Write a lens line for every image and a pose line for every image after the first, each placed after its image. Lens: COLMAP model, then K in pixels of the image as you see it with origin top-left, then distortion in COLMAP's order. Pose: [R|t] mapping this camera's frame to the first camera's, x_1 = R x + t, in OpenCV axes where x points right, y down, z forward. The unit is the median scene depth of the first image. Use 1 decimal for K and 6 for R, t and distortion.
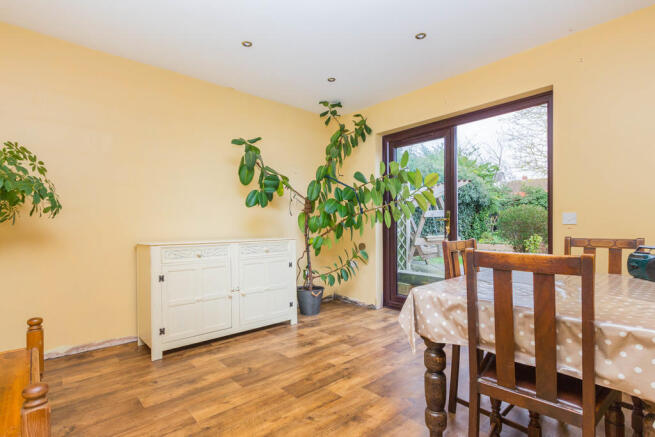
lens RADIAL K [[322.6, 0, 324.3], [0, 322.6, 225.4], [0, 0, 1]] dist [-0.001334, -0.000076]
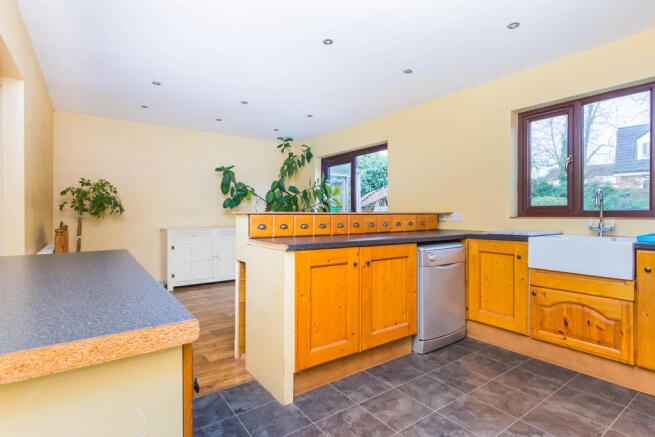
lens RADIAL K [[331.2, 0, 328.7], [0, 331.2, 215.5], [0, 0, 1]] dist [0.001224, 0.000098]
pose [[0.994312, 0.008865, -0.106132, 0.441456], [-0.008070, 0.999936, 0.007918, -0.032356], [0.106196, -0.007017, 0.994320, -0.601702]]
